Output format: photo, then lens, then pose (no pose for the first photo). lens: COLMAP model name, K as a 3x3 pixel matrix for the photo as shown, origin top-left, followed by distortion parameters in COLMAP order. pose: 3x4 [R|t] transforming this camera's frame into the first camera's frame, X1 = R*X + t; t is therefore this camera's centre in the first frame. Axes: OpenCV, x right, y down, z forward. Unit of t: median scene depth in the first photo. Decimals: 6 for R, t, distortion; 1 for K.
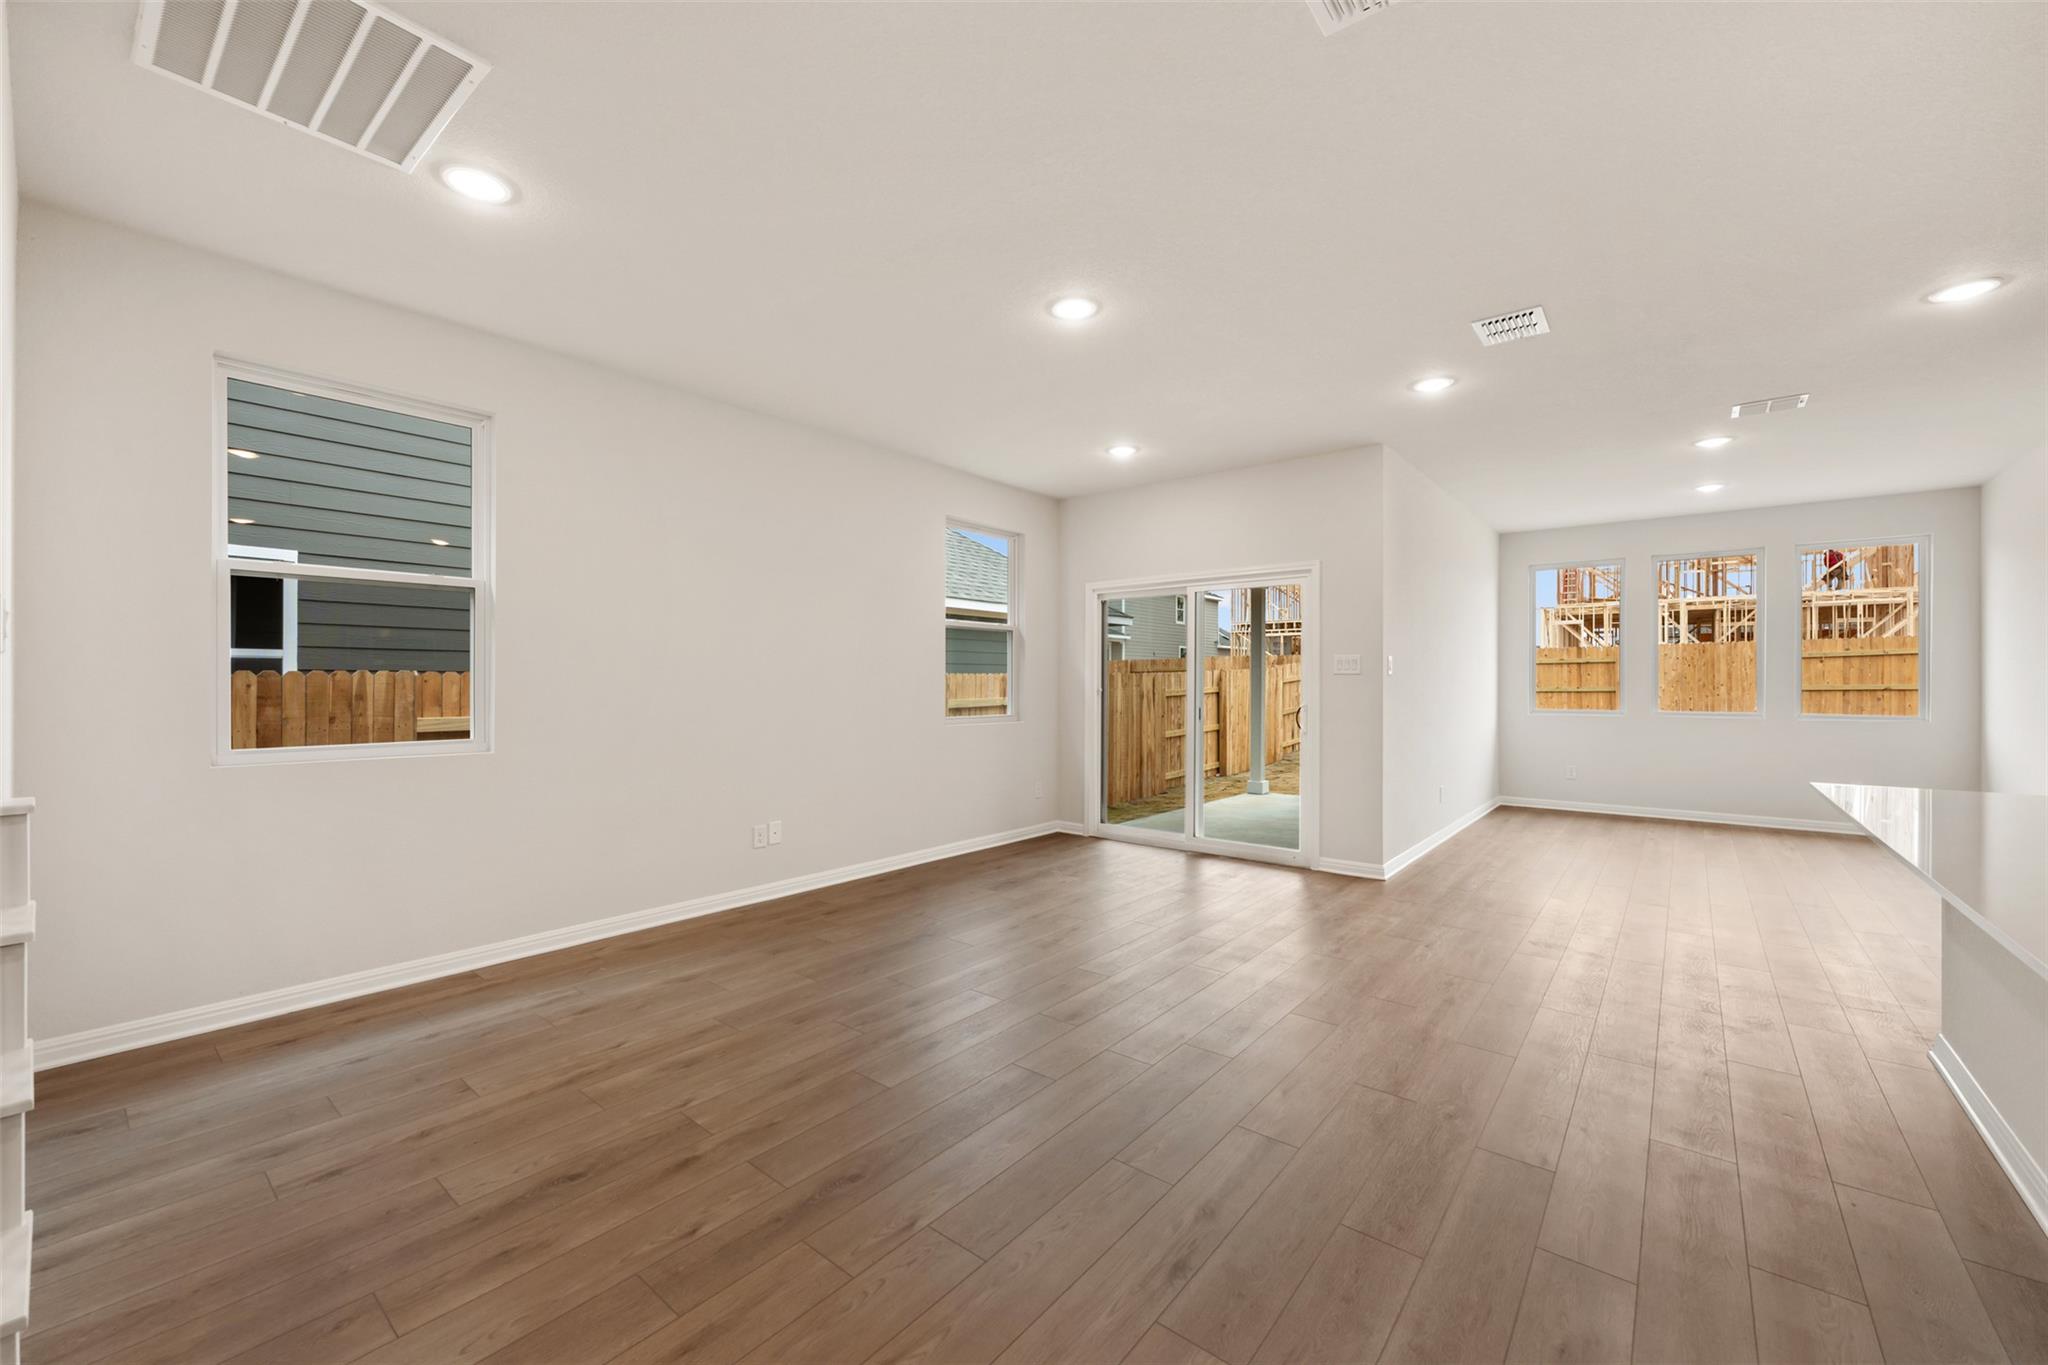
lens RADIAL K [[818.6, 0, 996.7], [0, 818.6, 677.3], [0, 0, 1]] dist [-0.000318, 0.000032]
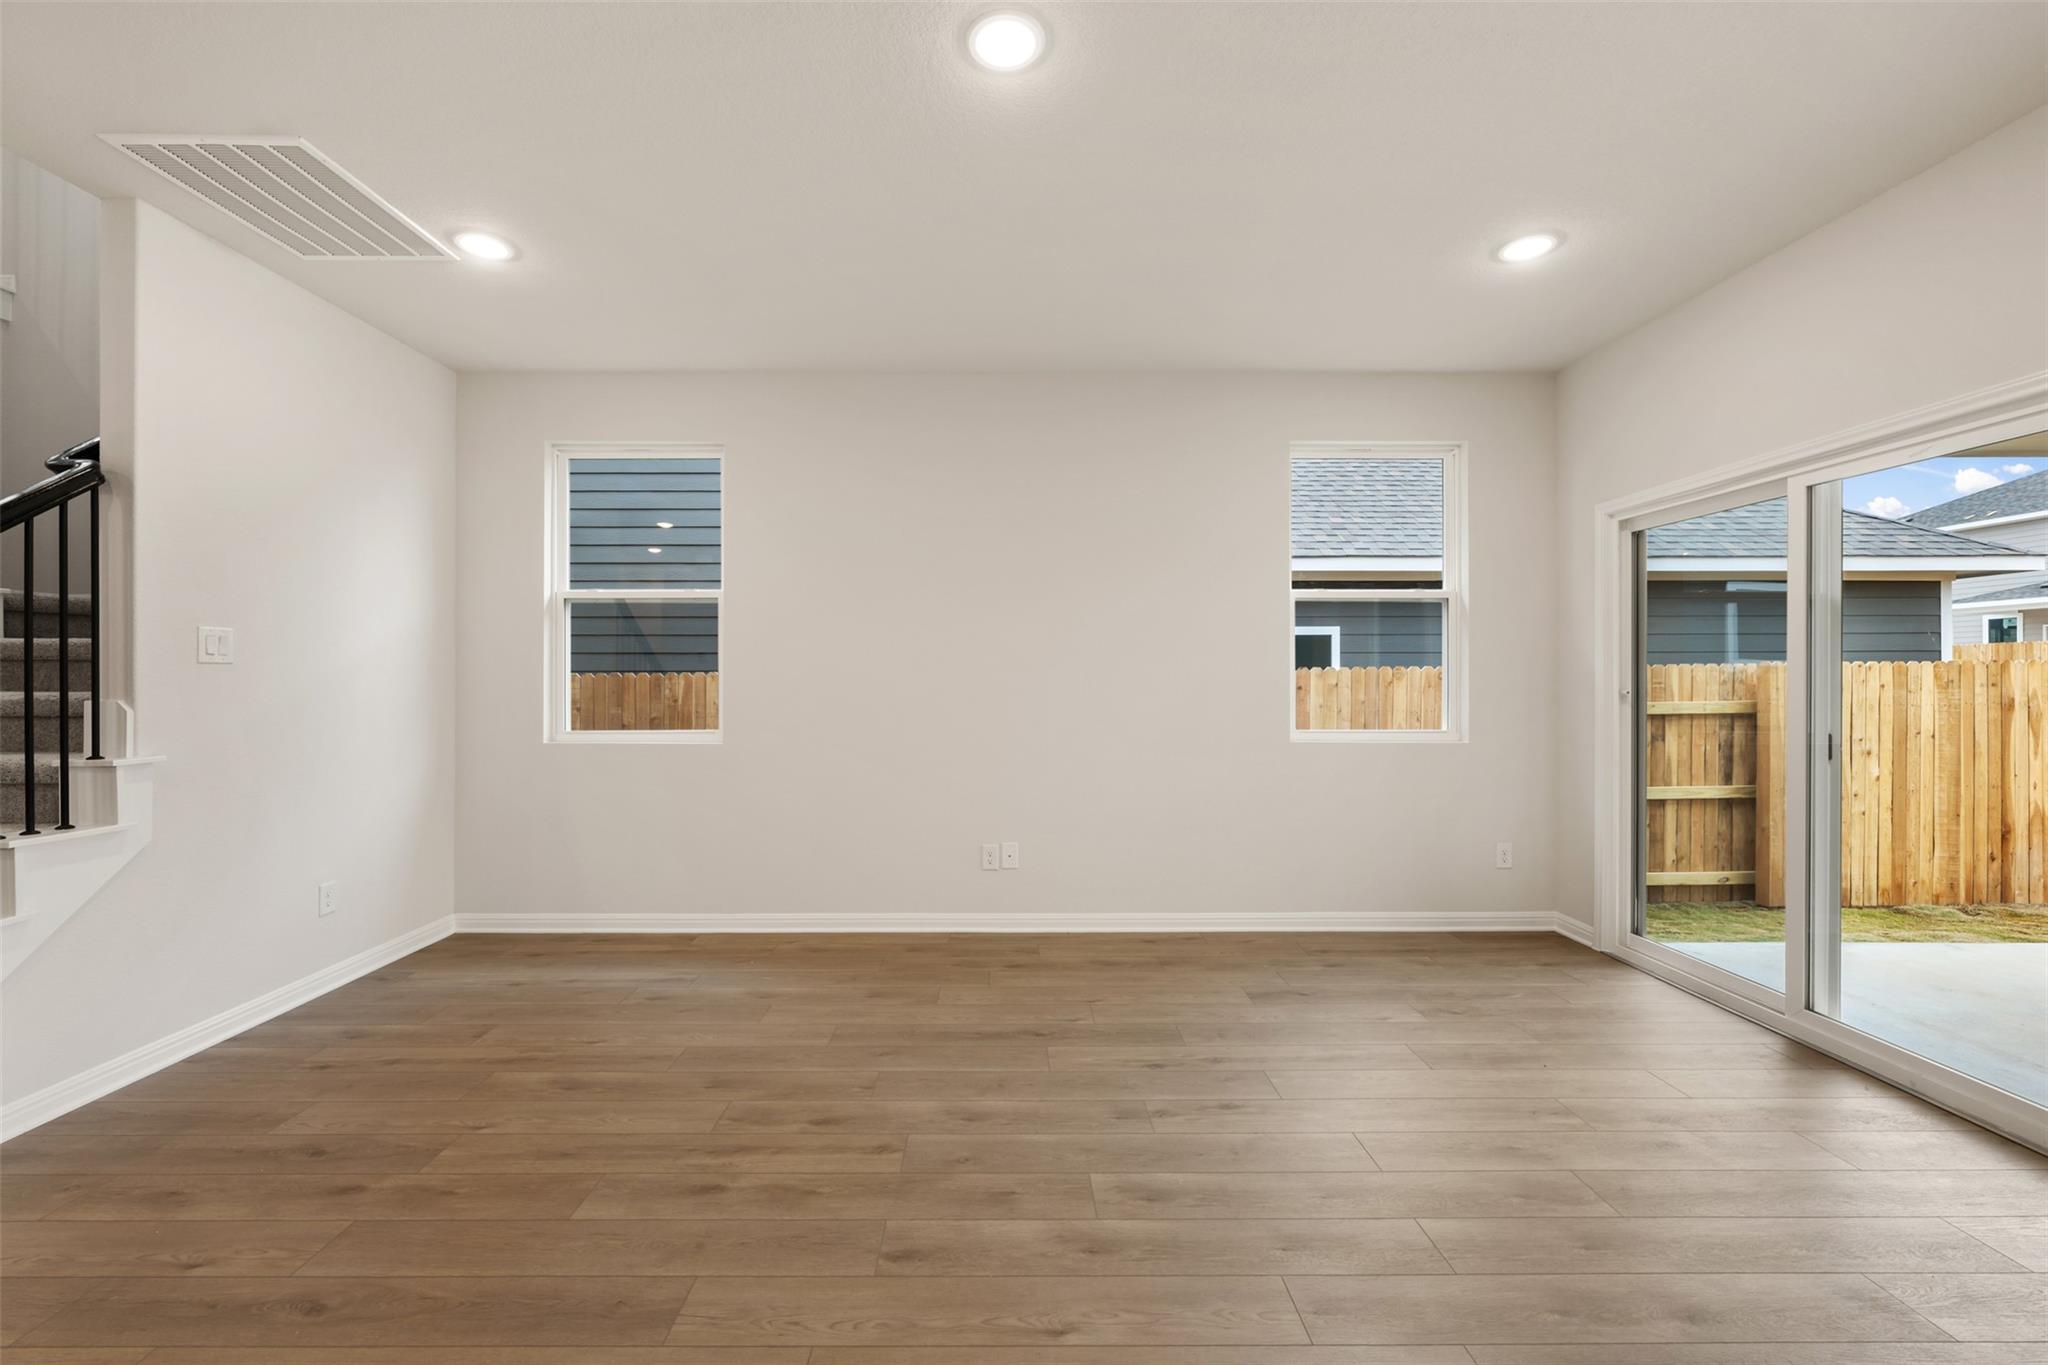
lens RADIAL K [[818.6, 0, 996.7], [0, 818.6, 677.3], [0, 0, 1]] dist [-0.000318, 0.000032]
pose [[0.646869, -0.003296, -0.762594, 0.454039], [0.006726, 0.999976, 0.001383, 0.001617], [0.762571, -0.006023, 0.646876, 0.525947]]
